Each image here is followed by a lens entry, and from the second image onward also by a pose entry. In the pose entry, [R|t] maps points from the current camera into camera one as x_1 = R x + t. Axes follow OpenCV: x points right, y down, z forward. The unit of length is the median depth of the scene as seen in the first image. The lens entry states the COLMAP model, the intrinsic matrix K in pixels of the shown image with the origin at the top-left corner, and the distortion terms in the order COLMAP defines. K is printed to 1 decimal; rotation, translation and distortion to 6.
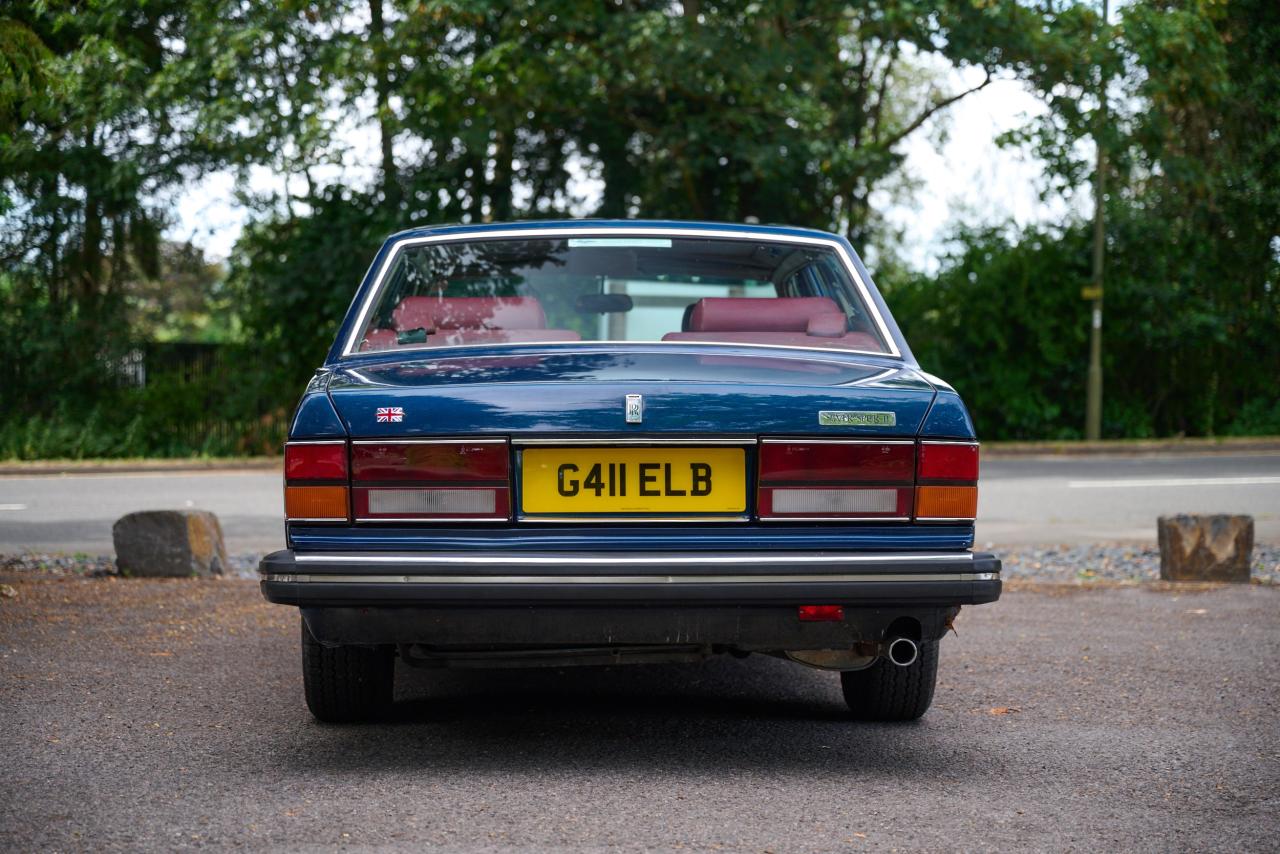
lens RADIAL K [[2515.0, 0, 640.0], [0, 2515.0, 427.0], [0, 0, 1]] dist [0.000619, -0.004910]
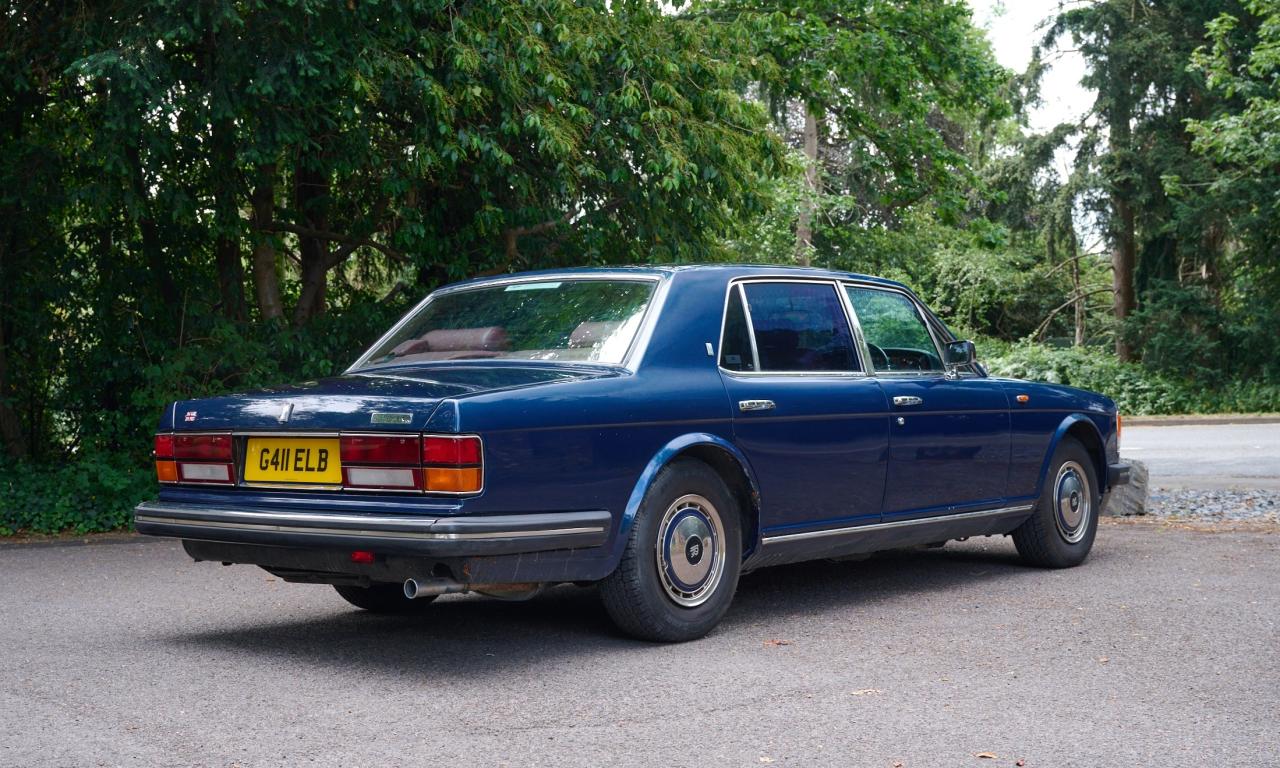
lens RADIAL K [[1781.0, 0, 640.0], [0, 1781.0, 384.0], [0, 0, 1]] dist [-0.007327, -0.000063]
pose [[0.741079, -0.012630, -0.671299, 0.374904], [0.013822, 0.999898, -0.003554, -0.007512], [0.671275, -0.006644, 0.741178, 0.158878]]
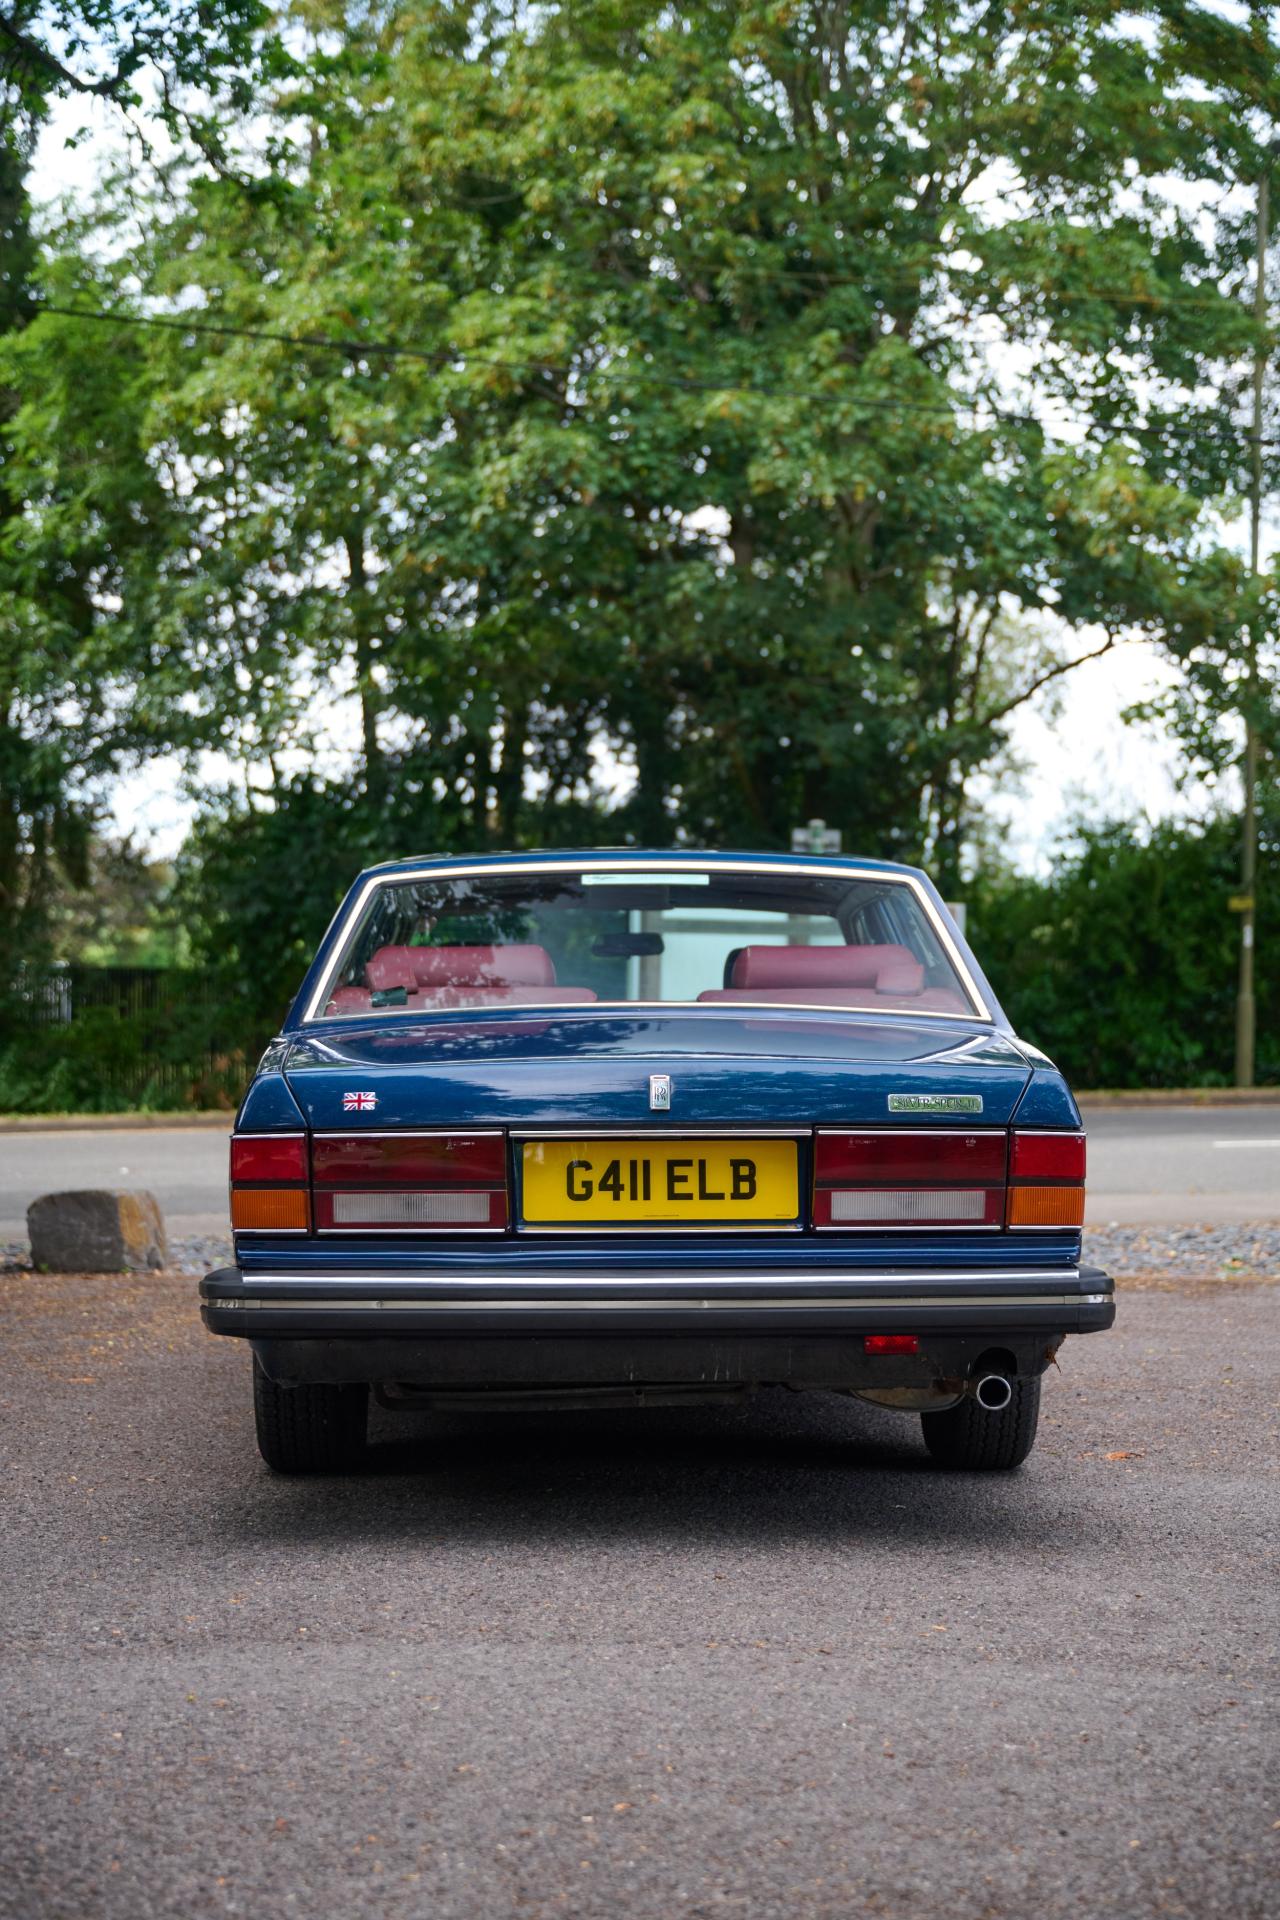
lens RADIAL K [[3114.5, 0, 656.8], [0, 3114.5, 963.9], [0, 0, 1]] dist [0.010980, -0.115674]
pose [[0.999952, -0.003379, -0.009142, 0.002573], [0.003090, 0.999500, -0.031453, -0.007533], [0.009244, 0.031423, 0.999463, -0.002910]]
